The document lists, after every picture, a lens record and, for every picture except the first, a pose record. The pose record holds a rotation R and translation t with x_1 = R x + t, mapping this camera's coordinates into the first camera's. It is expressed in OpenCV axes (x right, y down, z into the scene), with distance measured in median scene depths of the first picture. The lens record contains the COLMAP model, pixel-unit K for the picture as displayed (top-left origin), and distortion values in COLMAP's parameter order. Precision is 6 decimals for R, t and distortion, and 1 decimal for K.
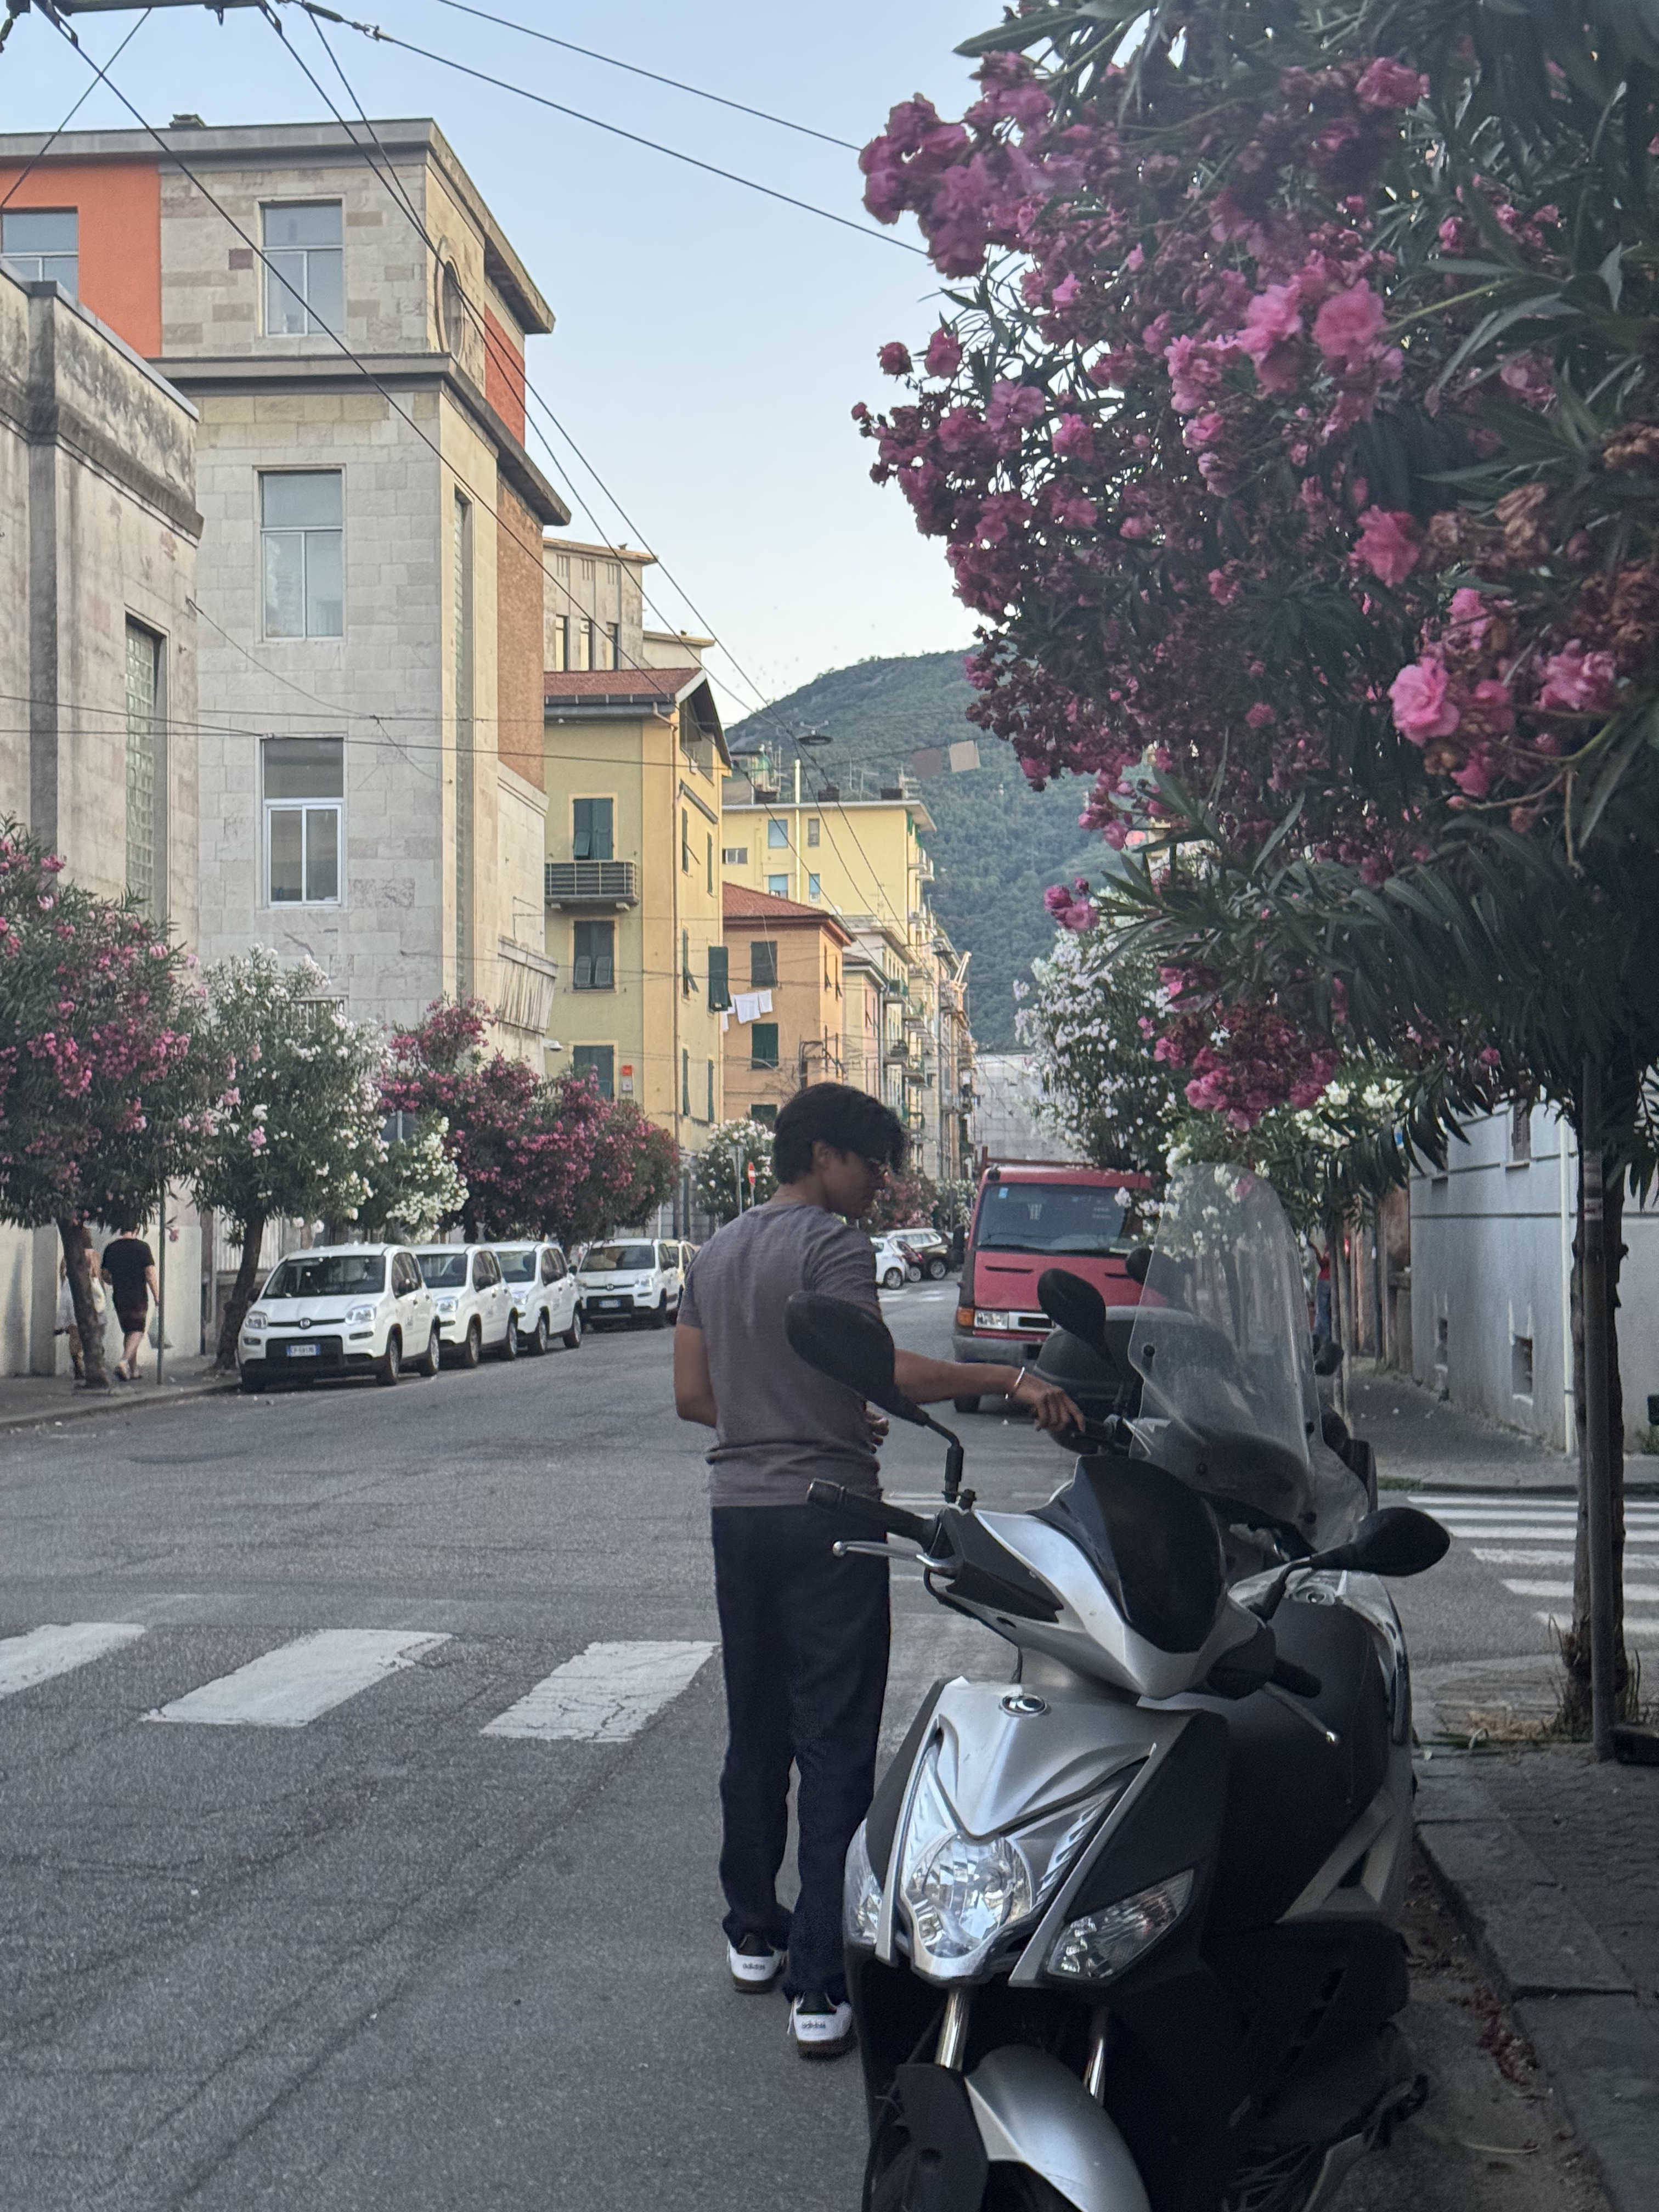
lens RADIAL K [[3112.2, 0, 813.9], [0, 3112.2, 1093.1], [0, 0, 1]] dist [0.175953, -0.332291]
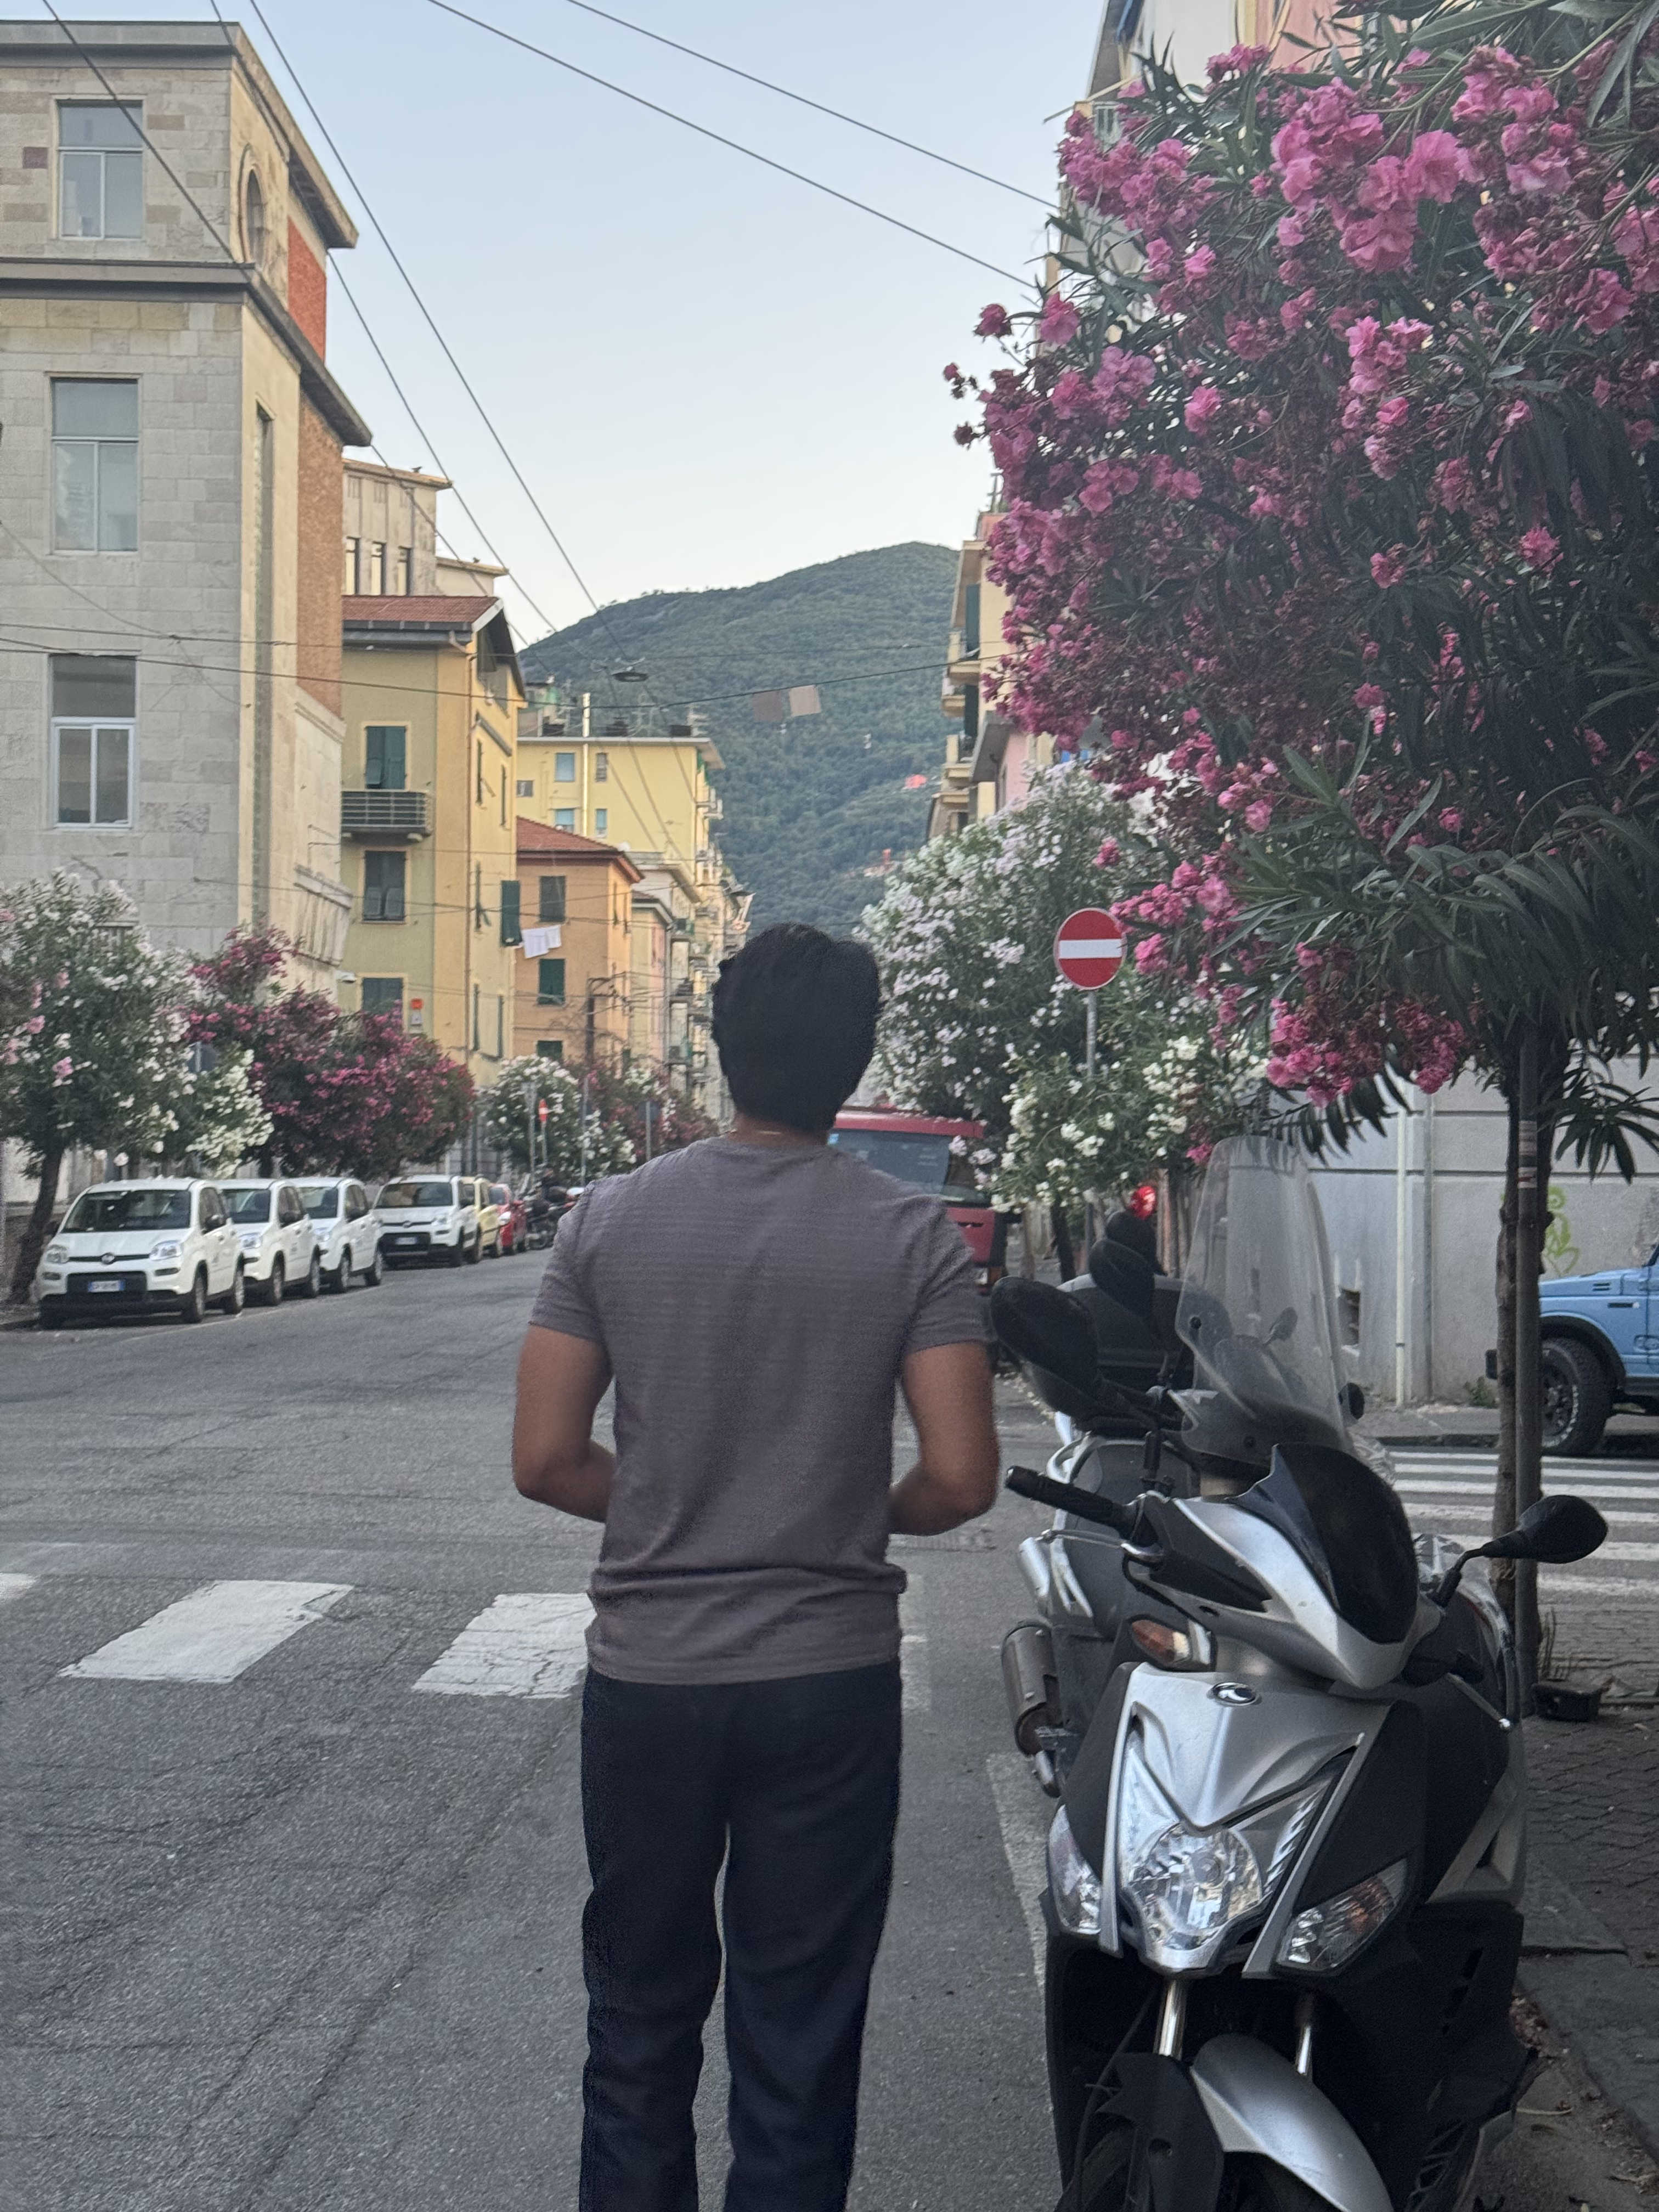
lens RADIAL K [[3112.2, 0, 813.9], [0, 3112.2, 1093.1], [0, 0, 1]] dist [0.175953, -0.332291]
pose [[0.995380, 0.018837, 0.094153, -0.032948], [-0.020898, 0.999562, 0.020948, -0.002899], [-0.093717, -0.022819, 0.995337, 0.004294]]
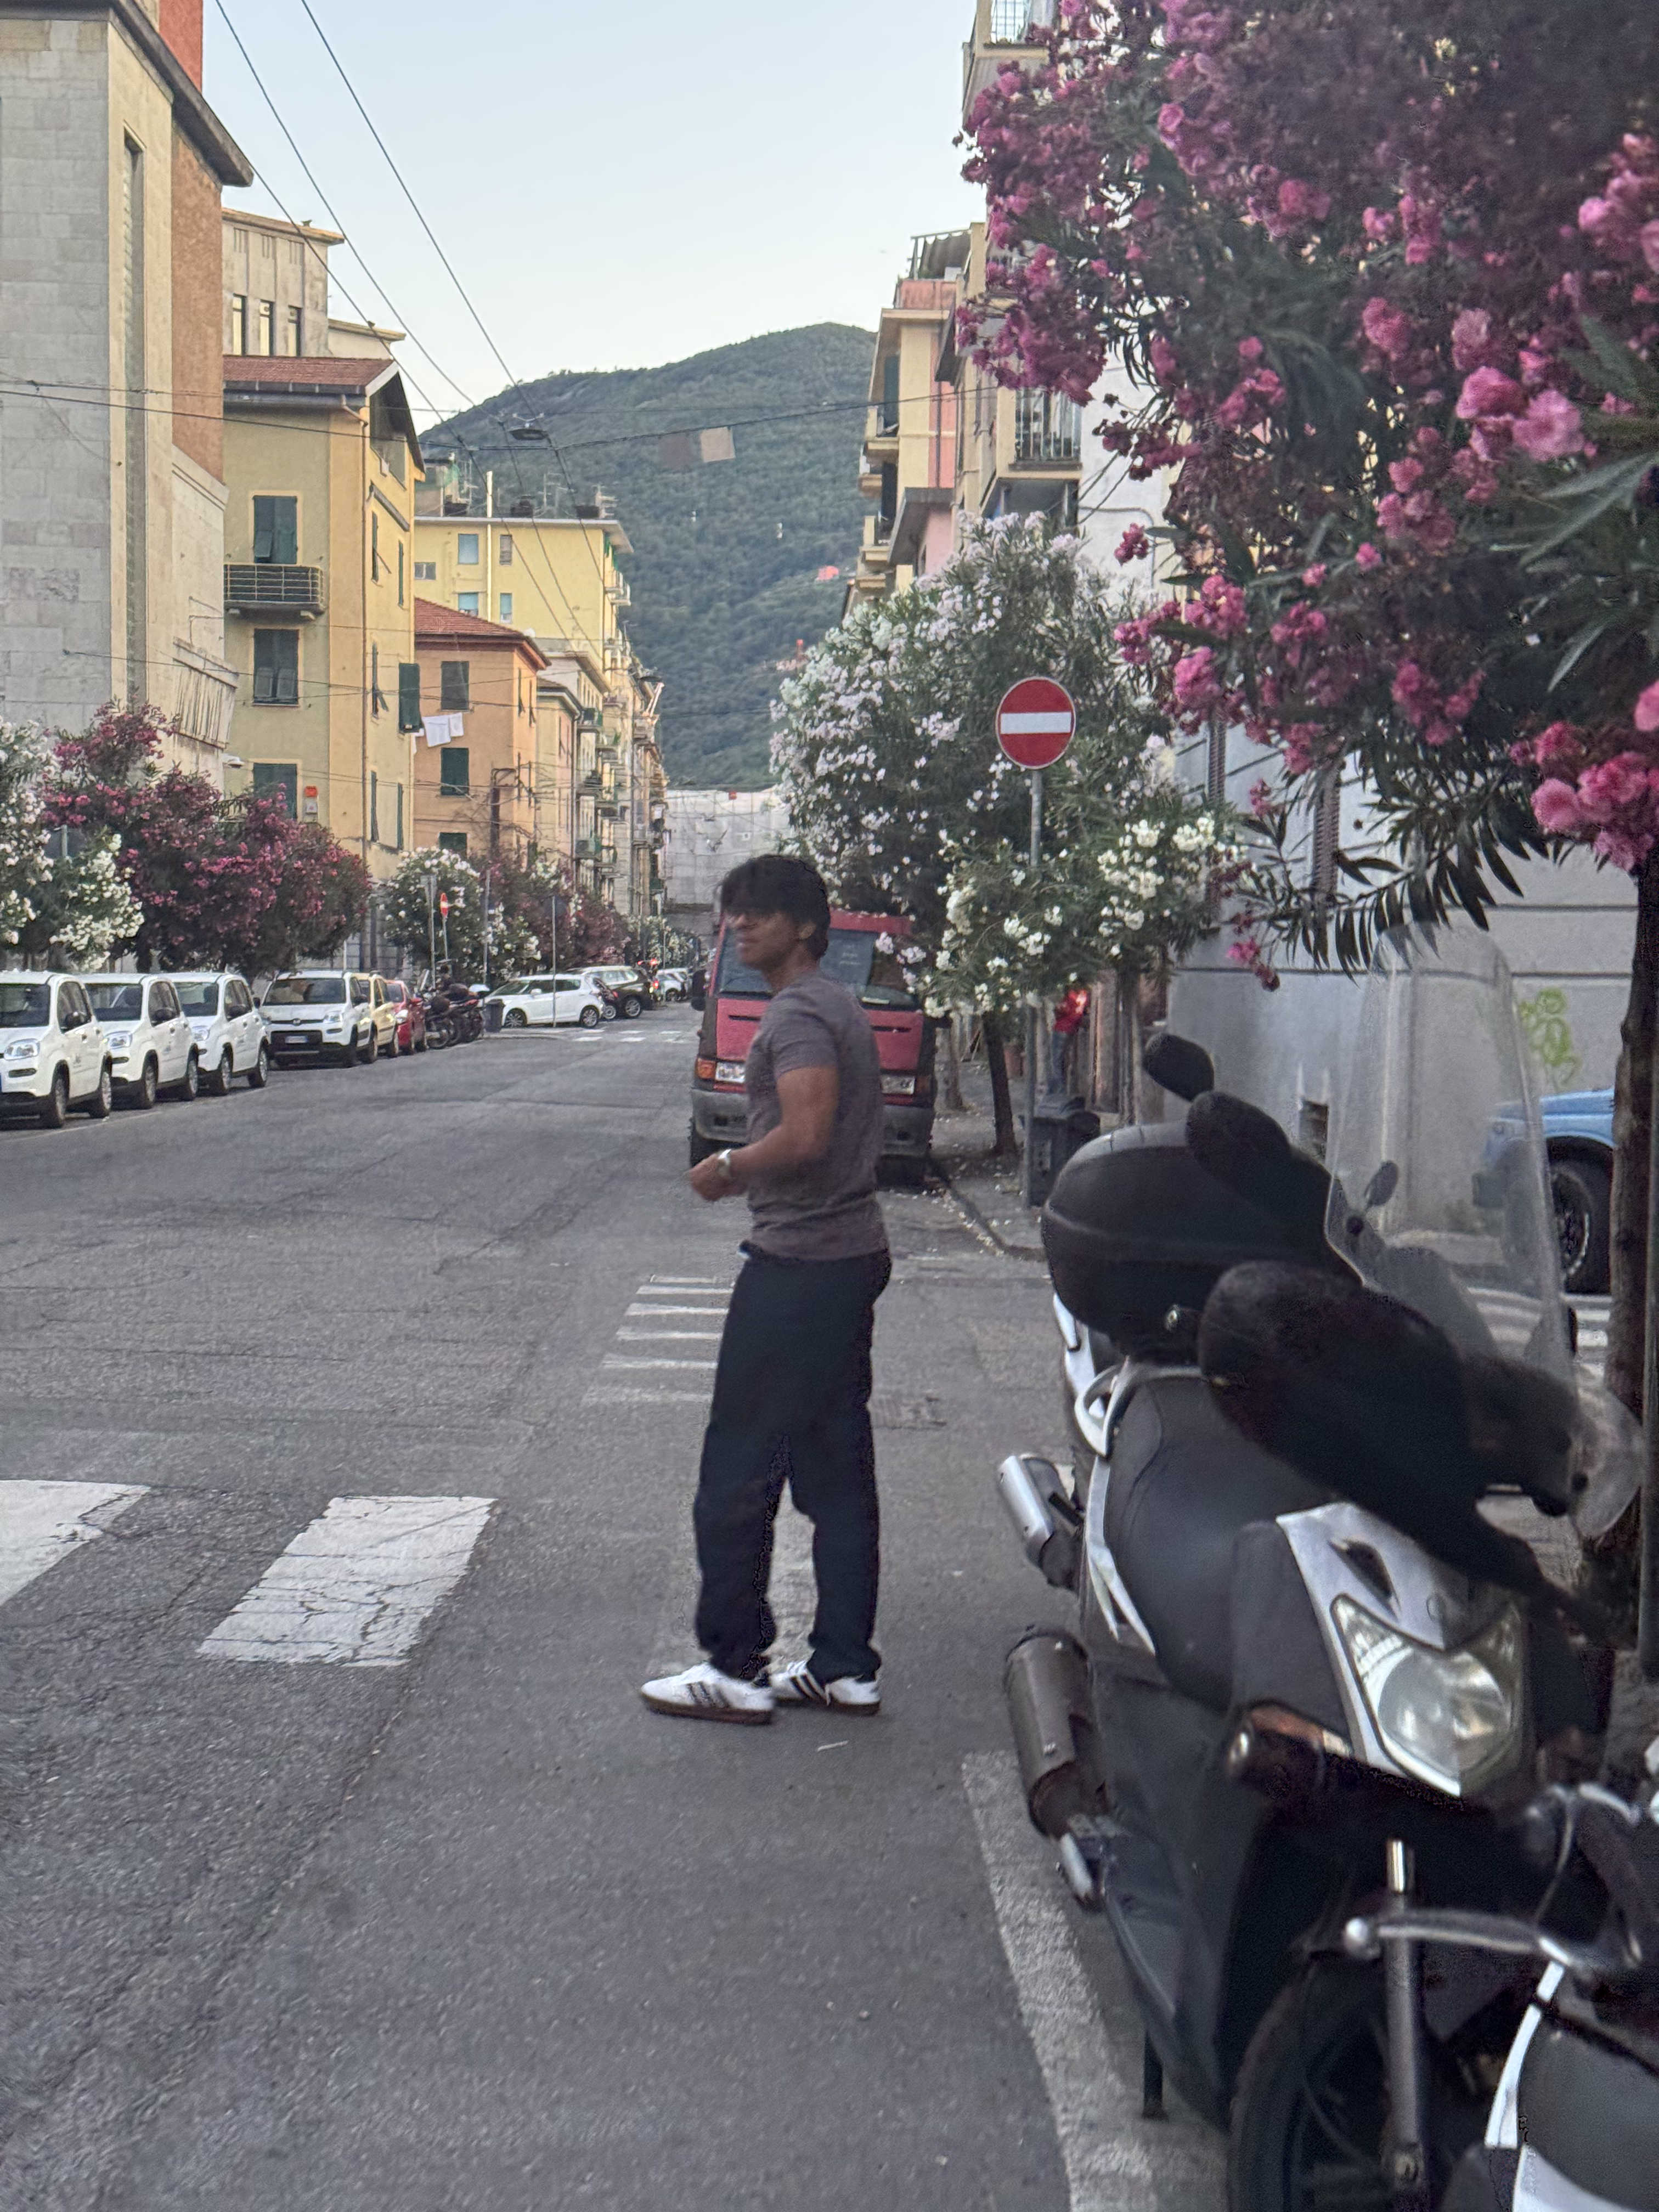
lens RADIAL K [[2836.5, 0, 806.9], [0, 2836.5, 1106.0], [0, 0, 1]] dist [0.201504, -0.434553]
pose [[0.992007, 0.015643, 0.125212, -0.021416], [-0.027524, 0.995217, 0.093727, 0.002691], [-0.123147, -0.096424, 0.987693, 0.136262]]
